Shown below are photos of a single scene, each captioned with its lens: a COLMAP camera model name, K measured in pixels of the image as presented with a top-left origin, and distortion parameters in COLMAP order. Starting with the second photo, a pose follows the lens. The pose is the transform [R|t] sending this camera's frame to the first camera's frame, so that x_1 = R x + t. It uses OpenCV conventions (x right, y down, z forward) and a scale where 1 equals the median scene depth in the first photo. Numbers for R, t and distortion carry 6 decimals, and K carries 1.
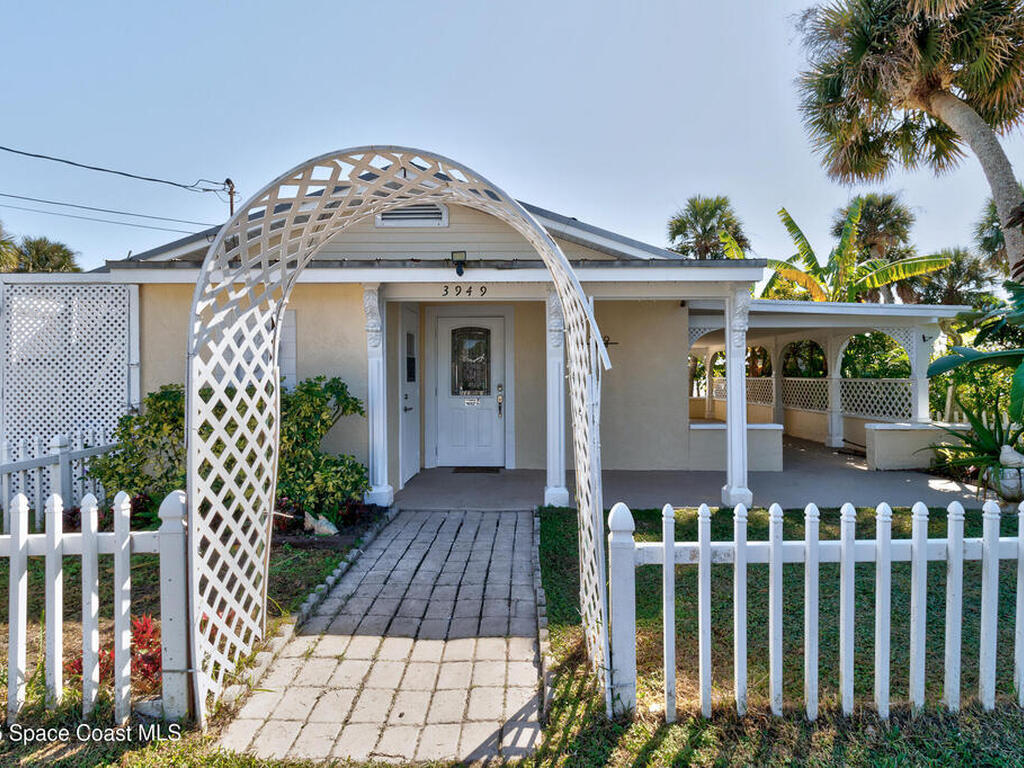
lens RADIAL K [[598.6, 0, 512.0], [0, 598.6, 384.0], [0, 0, 1]] dist [-0.001869, -0.000183]
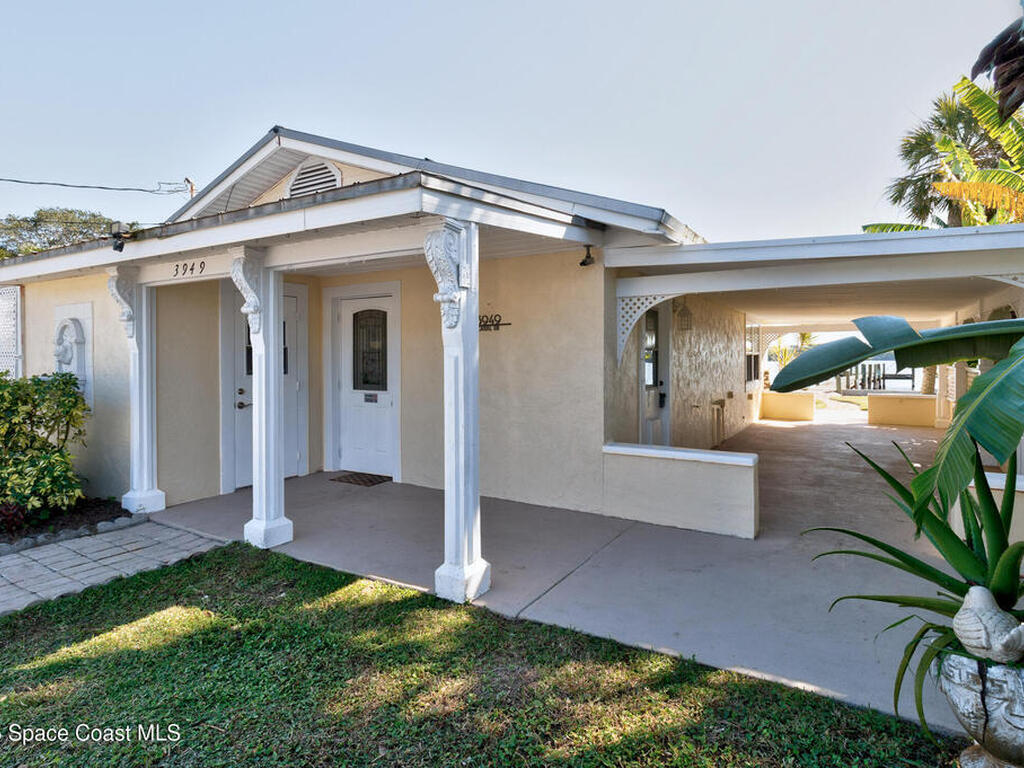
lens RADIAL K [[598.6, 0, 512.0], [0, 598.6, 384.0], [0, 0, 1]] dist [-0.001869, -0.000183]
pose [[0.846764, 0.024456, -0.531407, 0.556640], [-0.009286, 0.999470, 0.031200, -0.019204], [0.531888, -0.021485, 0.846542, 0.398083]]
